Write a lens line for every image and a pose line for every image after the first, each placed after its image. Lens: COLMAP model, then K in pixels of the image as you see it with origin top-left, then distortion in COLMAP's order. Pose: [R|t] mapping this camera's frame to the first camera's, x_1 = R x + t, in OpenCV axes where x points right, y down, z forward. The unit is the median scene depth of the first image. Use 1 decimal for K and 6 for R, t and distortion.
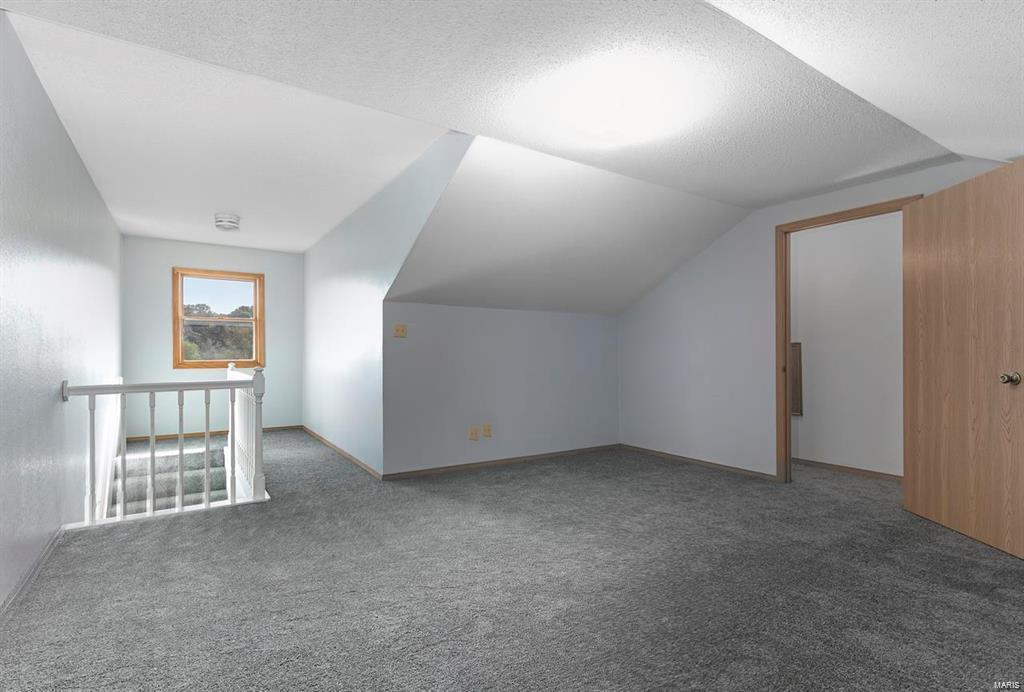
lens RADIAL K [[487.8, 0, 511.0], [0, 487.8, 350.6], [0, 0, 1]] dist [0.034932, 0.000143]
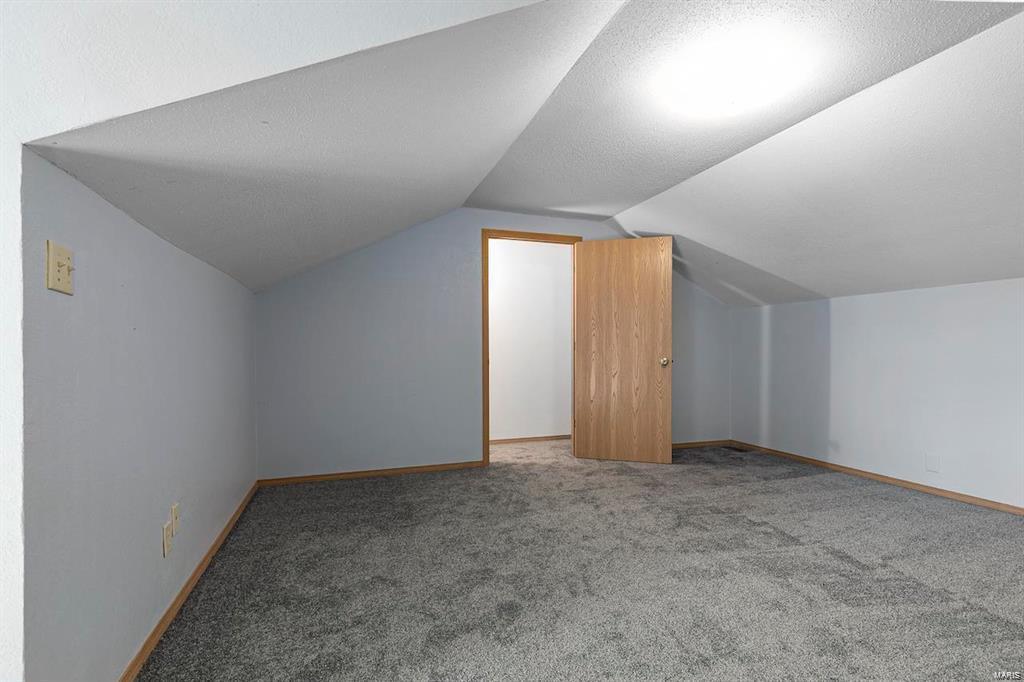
lens RADIAL K [[487.8, 0, 513.7], [0, 487.8, 344.4], [0, 0, 1]] dist [0.034932, 0.000143]
pose [[0.243454, 0.005534, 0.969897, -0.610971], [-0.007719, 0.999963, -0.003768, 0.004286], [-0.969882, -0.006569, 0.243487, 0.867514]]
